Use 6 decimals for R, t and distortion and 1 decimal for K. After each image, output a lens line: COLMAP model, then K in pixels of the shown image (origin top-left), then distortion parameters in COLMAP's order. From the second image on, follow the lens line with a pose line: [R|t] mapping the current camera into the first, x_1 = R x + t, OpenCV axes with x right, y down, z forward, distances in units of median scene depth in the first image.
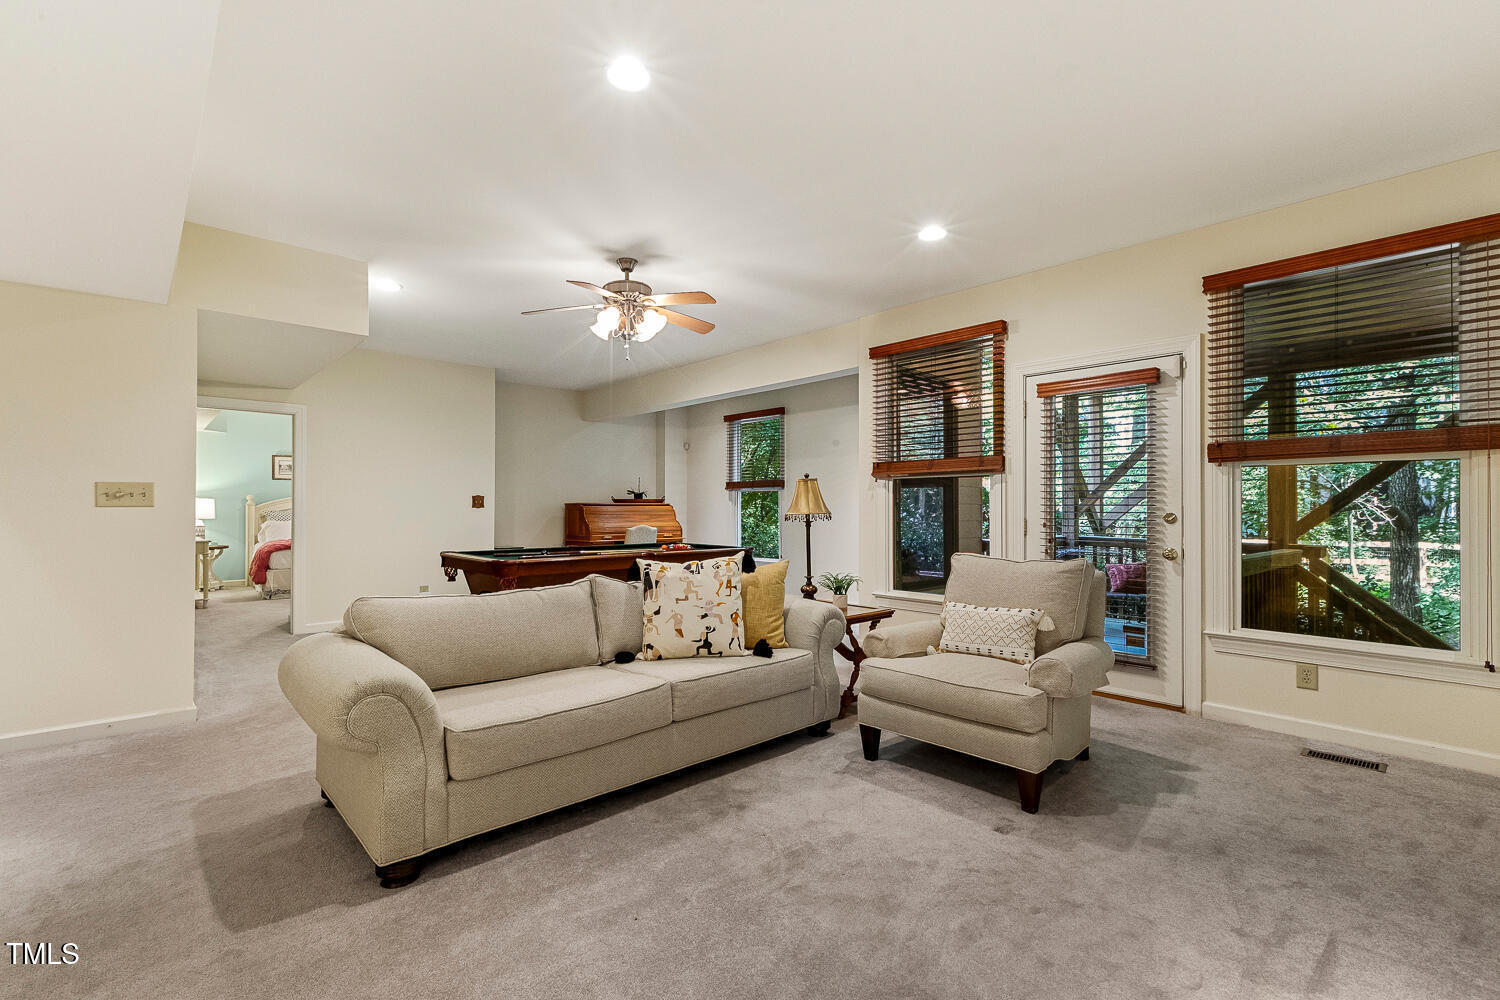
lens RADIAL K [[678.7, 0, 762.8], [0, 678.7, 507.0], [0, 0, 1]] dist [-0.000616, 0.000024]
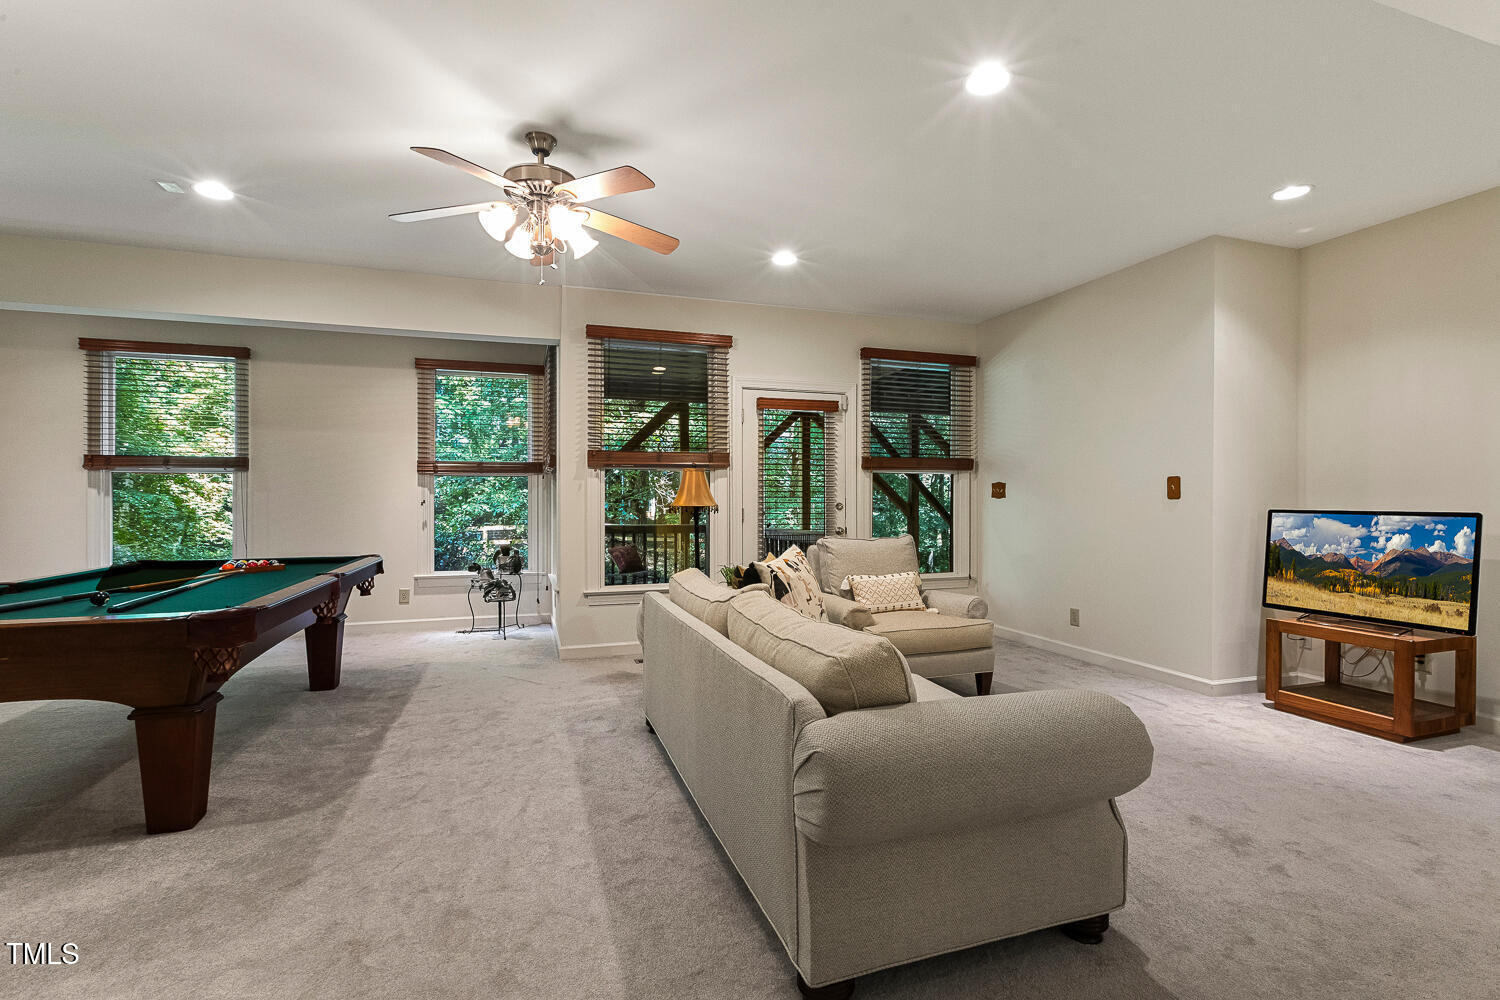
lens RADIAL K [[678.7, 0, 760.8], [0, 678.7, 496.5], [0, 0, 1]] dist [-0.000616, 0.000024]
pose [[0.405526, 0.004374, 0.914073, -0.732286], [-0.001460, 0.999990, -0.004137, 0.001688], [-0.914082, 0.000344, 0.405528, 0.519786]]
